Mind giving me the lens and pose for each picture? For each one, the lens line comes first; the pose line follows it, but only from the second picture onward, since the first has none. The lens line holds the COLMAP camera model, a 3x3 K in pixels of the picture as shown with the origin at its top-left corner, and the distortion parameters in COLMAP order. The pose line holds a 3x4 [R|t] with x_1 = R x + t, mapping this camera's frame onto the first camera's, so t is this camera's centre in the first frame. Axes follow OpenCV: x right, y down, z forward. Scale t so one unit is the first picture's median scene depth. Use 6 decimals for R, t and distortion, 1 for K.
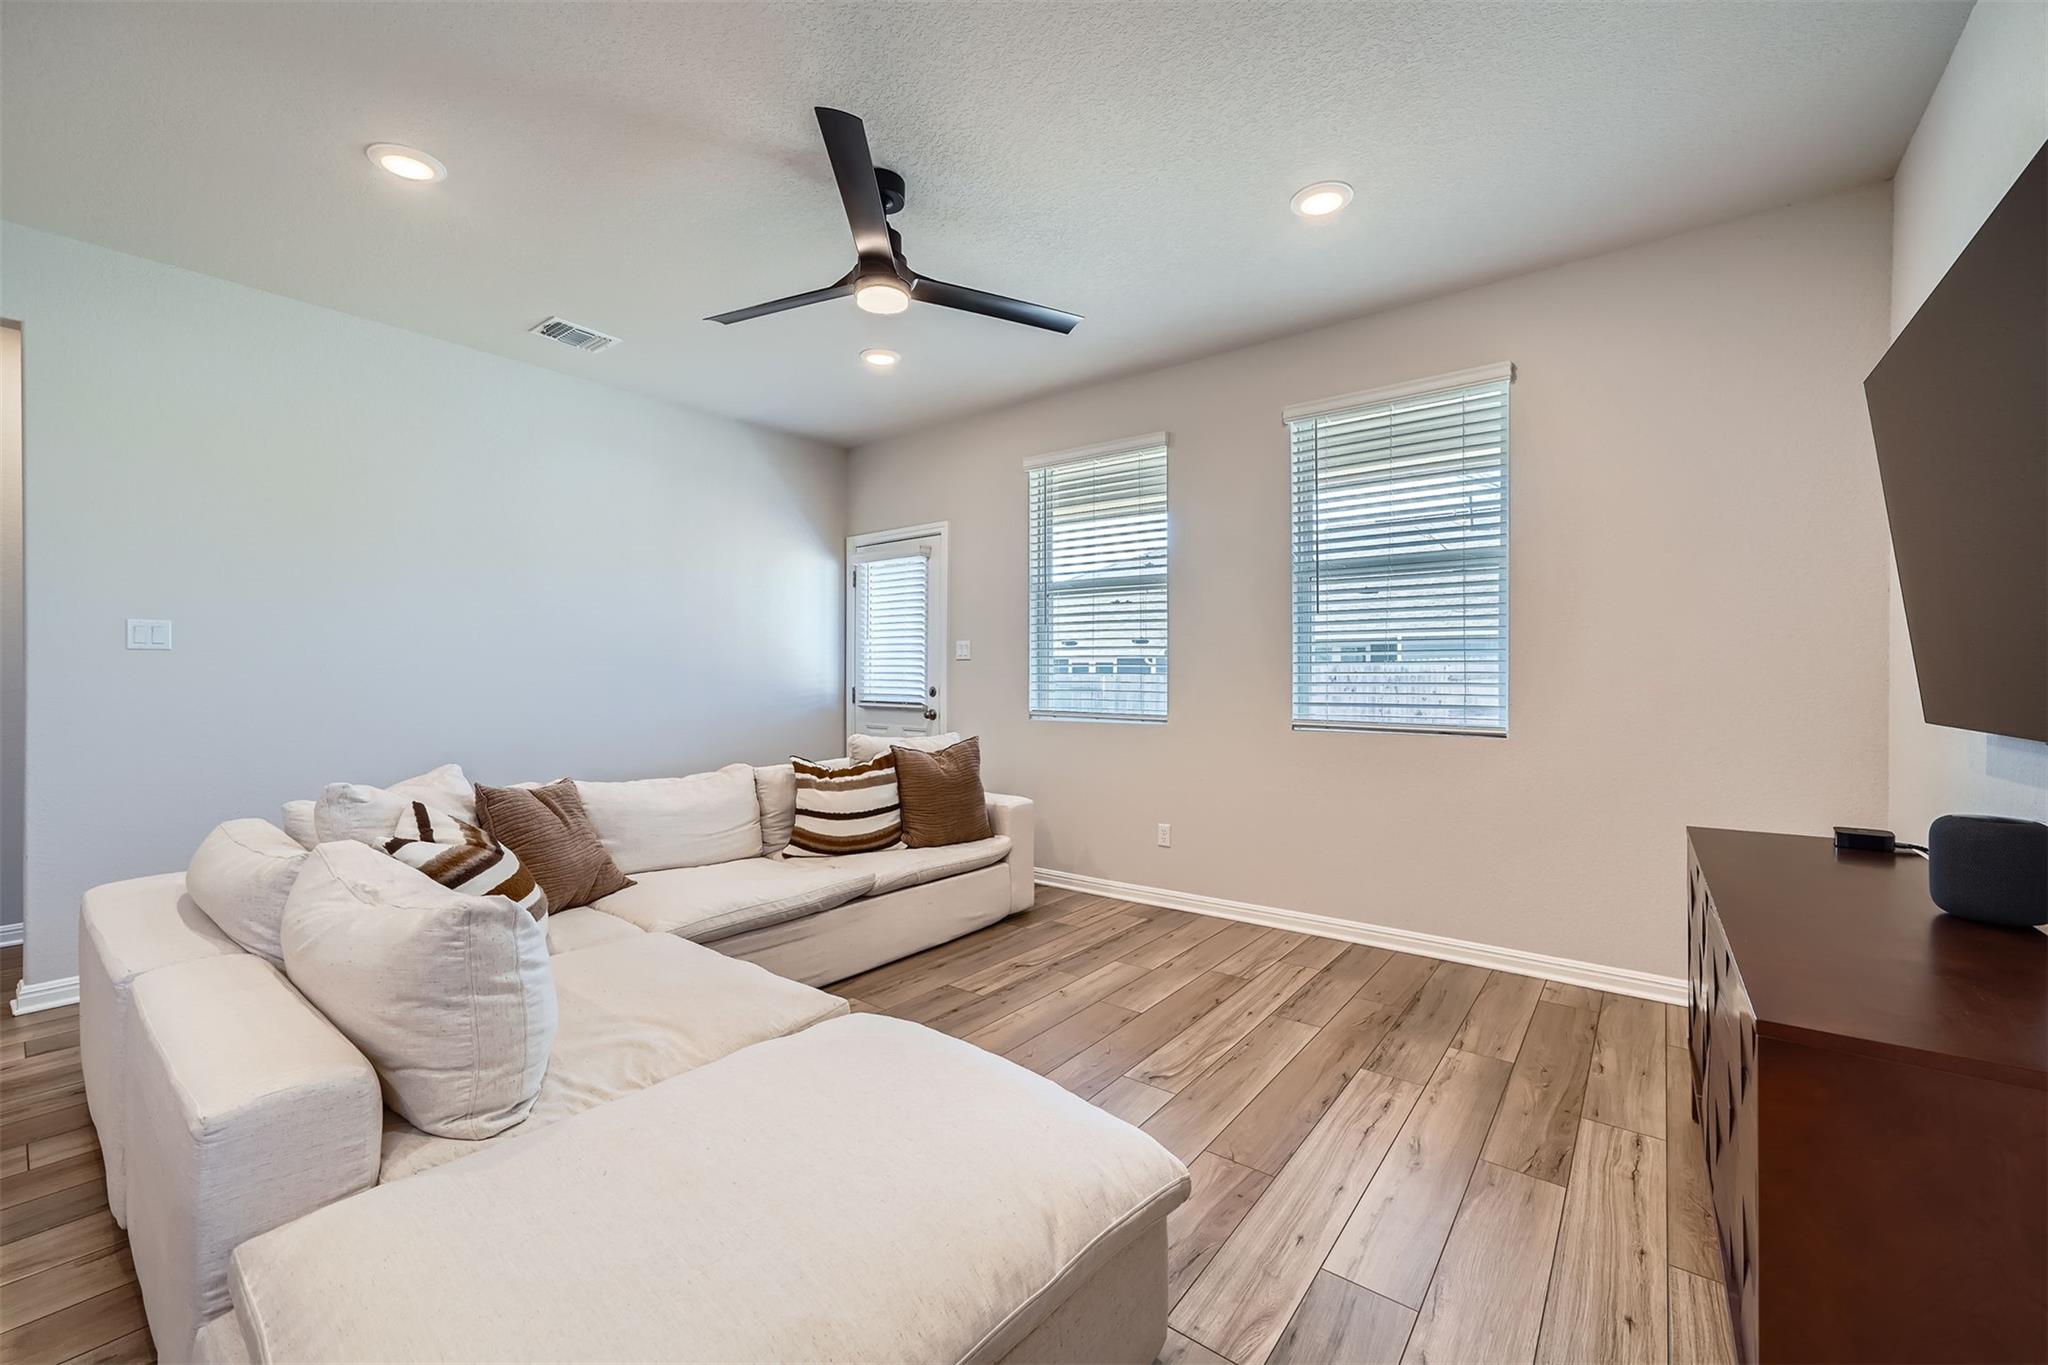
lens RADIAL K [[815.0, 0, 1022.6], [0, 815.0, 675.8], [0, 0, 1]] dist [-0.010438, 0.002328]
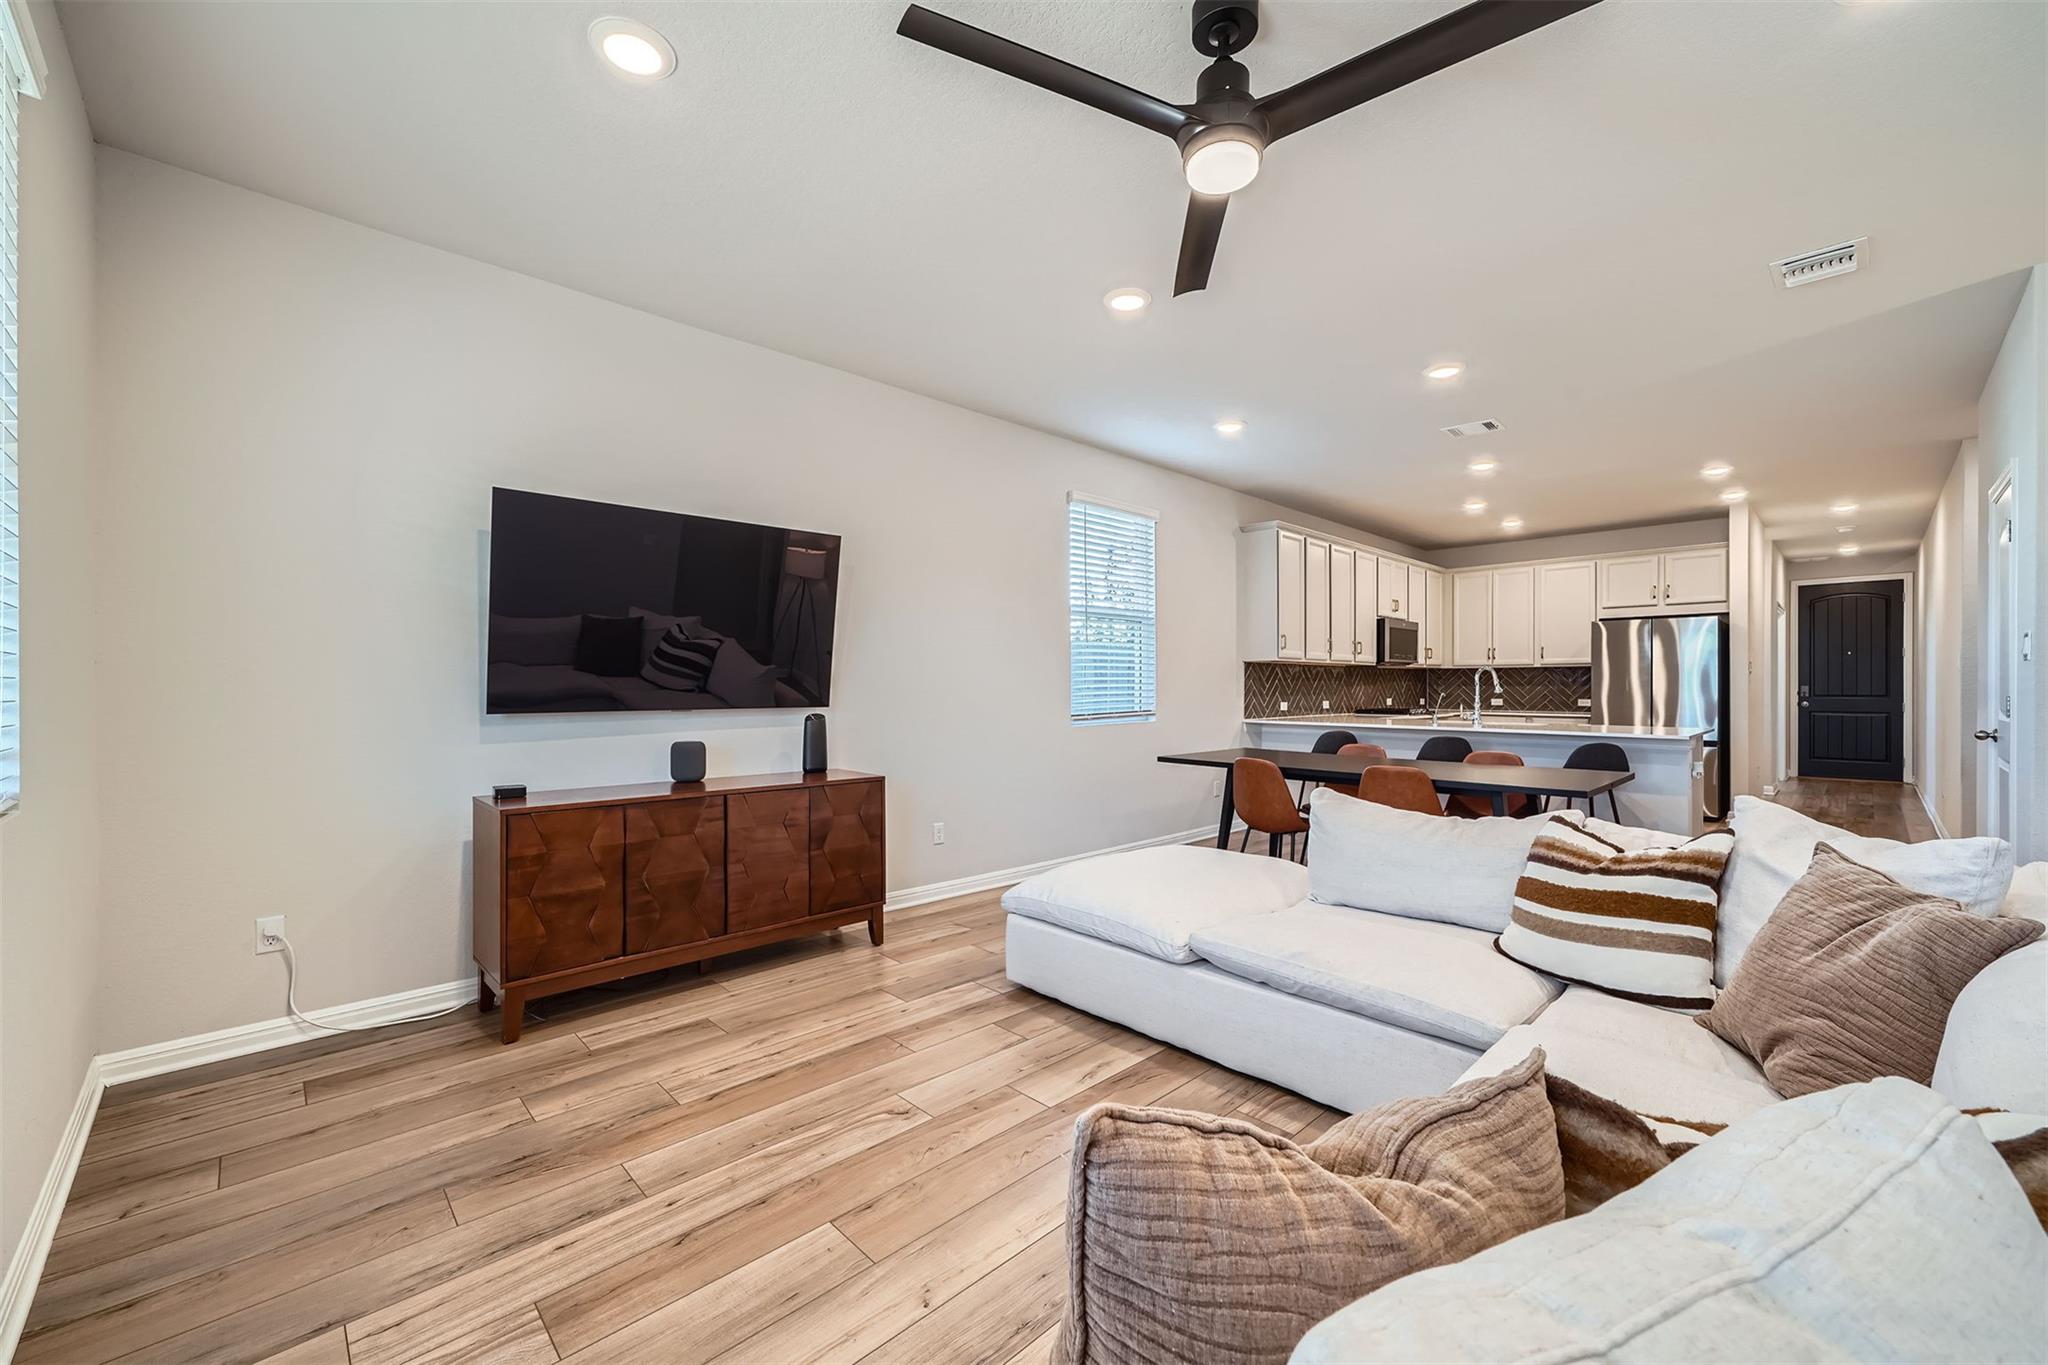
lens RADIAL K [[815.0, 0, 1011.8], [0, 815.0, 689.3], [0, 0, 1]] dist [-0.010438, 0.002328]
pose [[-0.988467, -0.002059, 0.151419, -0.074720], [-0.001640, 0.999994, 0.002897, -0.000174], [-0.151425, 0.002615, -0.988465, 1.360803]]
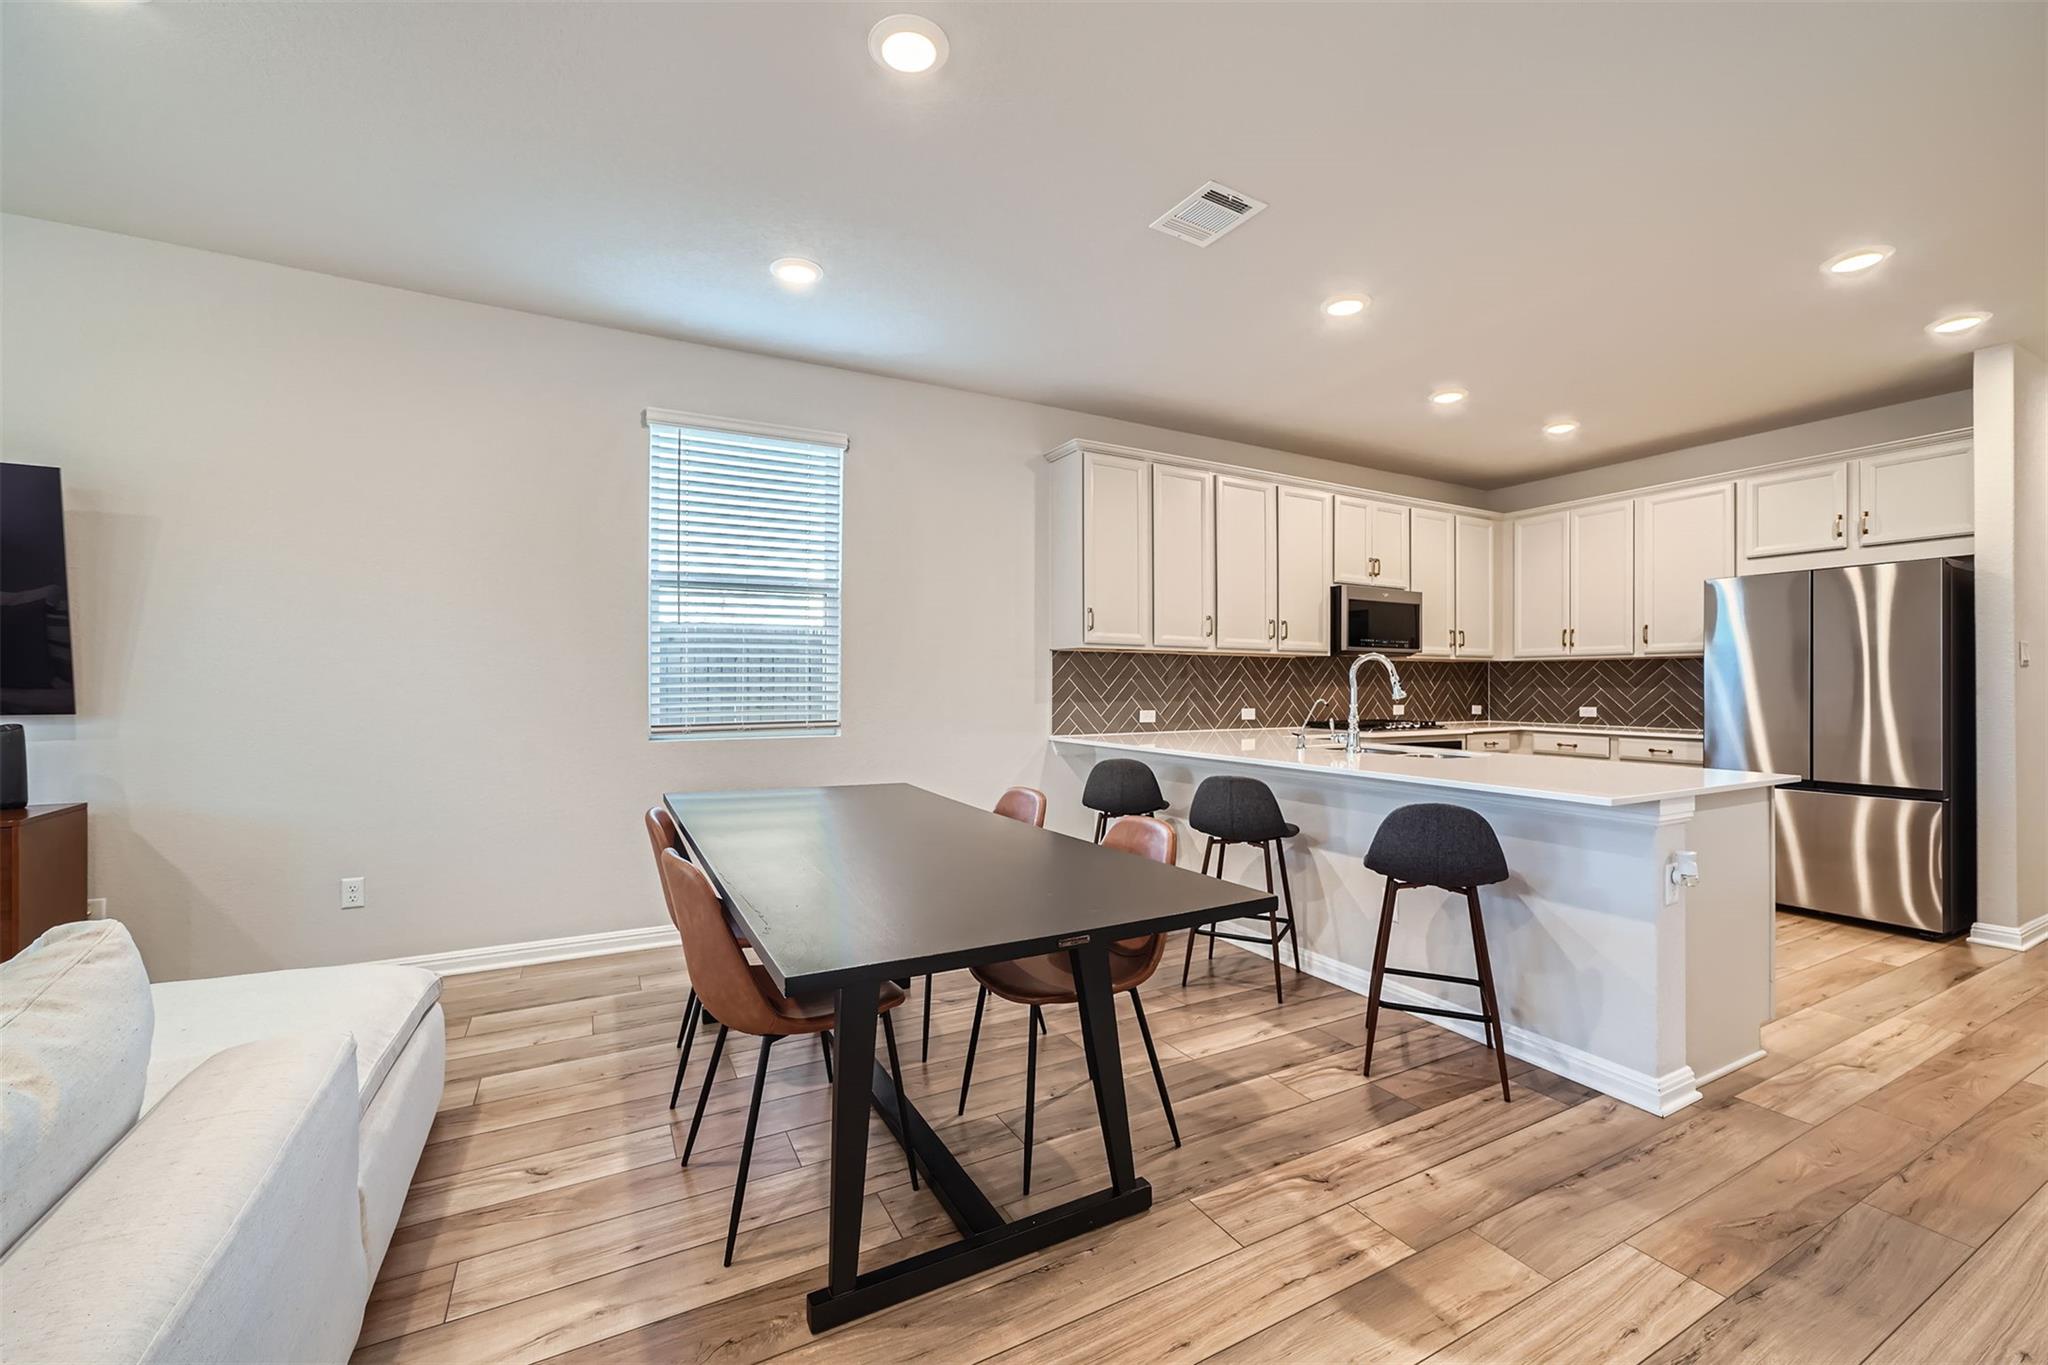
lens RADIAL K [[815.0, 0, 1012.2], [0, 815.0, 684.1], [0, 0, 1]] dist [-0.010438, 0.002328]
pose [[-0.909732, -0.002501, 0.415189, -0.839505], [-0.004232, 0.999986, -0.003249, -0.002554], [-0.415175, -0.004713, -0.909729, 0.584372]]
